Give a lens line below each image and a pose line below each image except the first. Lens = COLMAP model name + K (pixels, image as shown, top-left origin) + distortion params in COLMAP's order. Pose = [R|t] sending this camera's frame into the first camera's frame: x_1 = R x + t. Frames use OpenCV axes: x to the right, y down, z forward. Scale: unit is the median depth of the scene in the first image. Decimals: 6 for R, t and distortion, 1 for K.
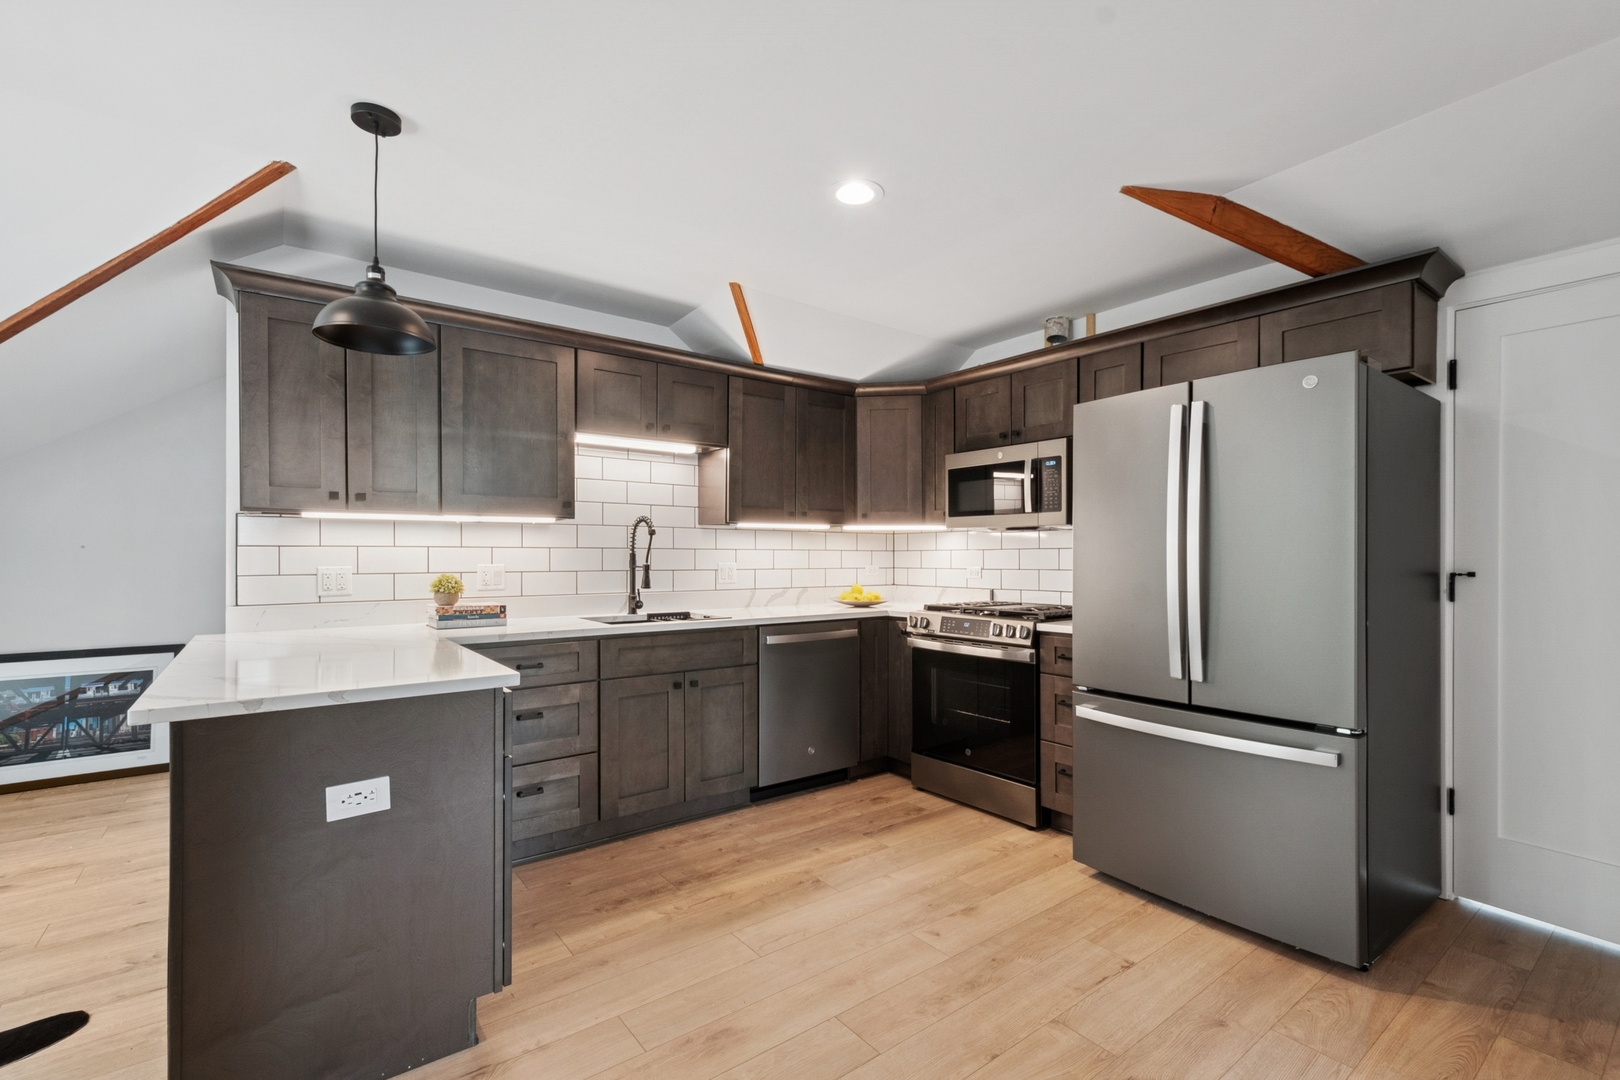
lens RADIAL K [[723.9, 0, 822.1], [0, 723.9, 551.0], [0, 0, 1]] dist [0.002690, 0.000440]
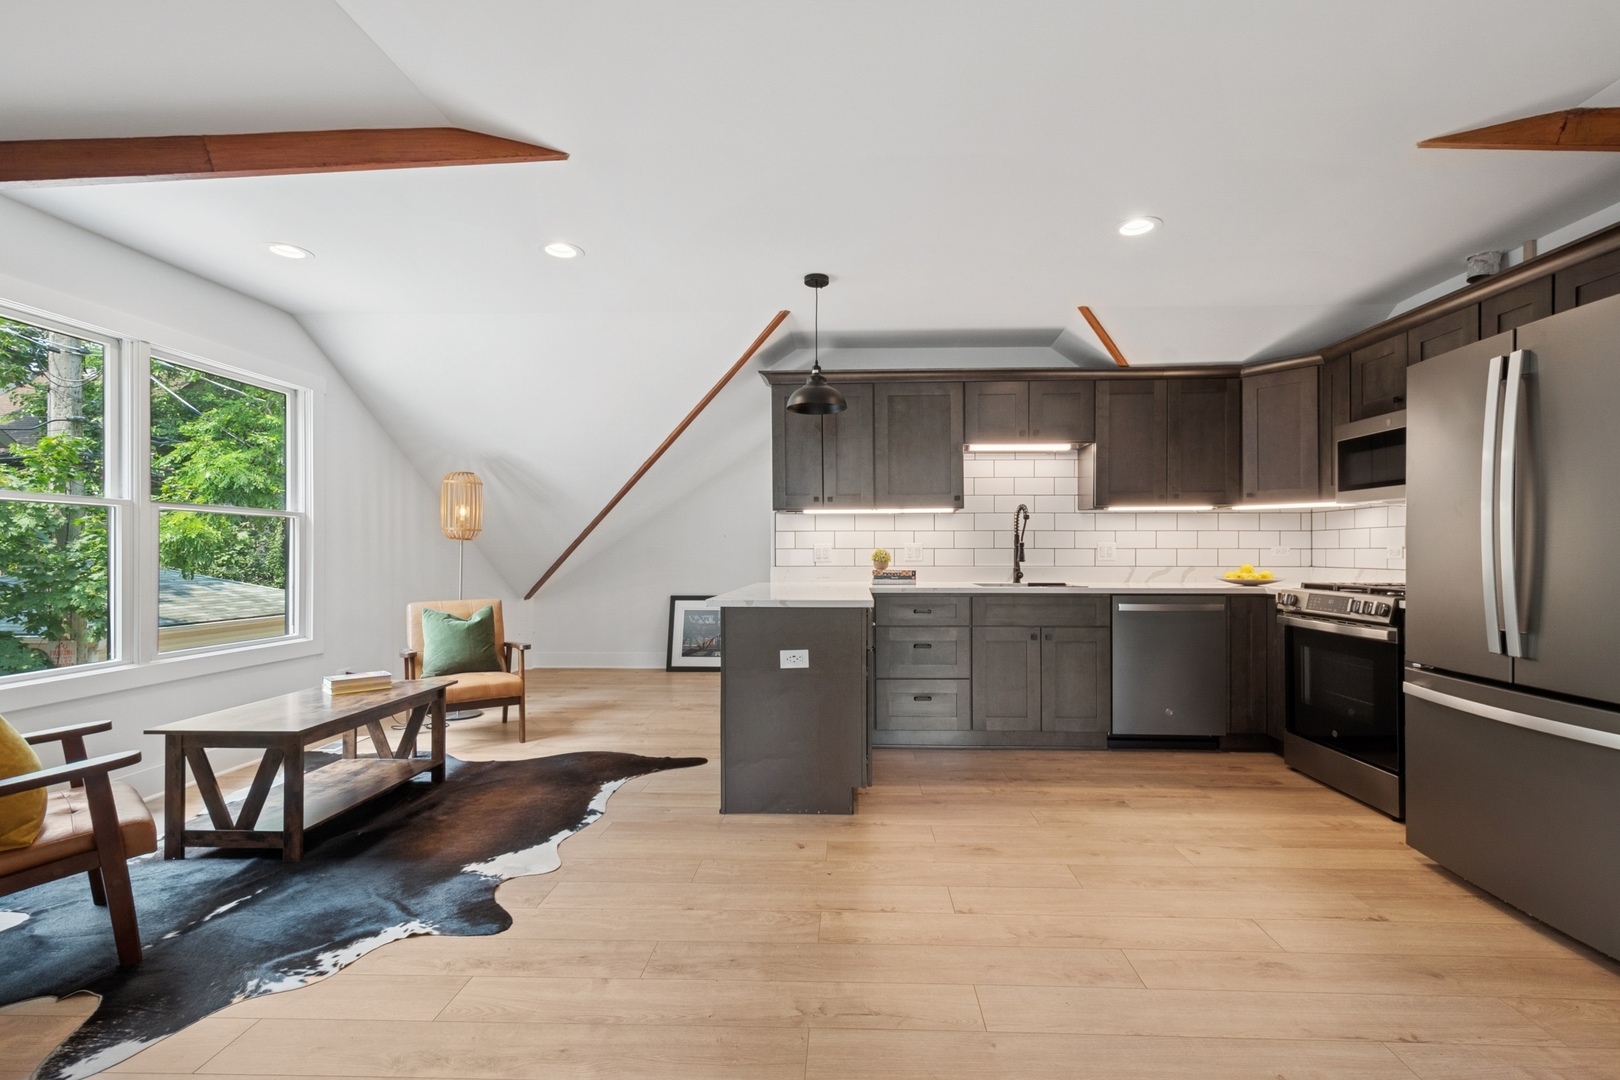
lens RADIAL K [[723.9, 0, 806.8], [0, 723.9, 546.5], [0, 0, 1]] dist [0.002690, 0.000440]
pose [[0.750120, -0.004017, -0.661289, 0.343073], [0.003501, 0.999992, -0.002103, 0.029304], [0.661292, -0.000738, 0.750128, -0.211449]]
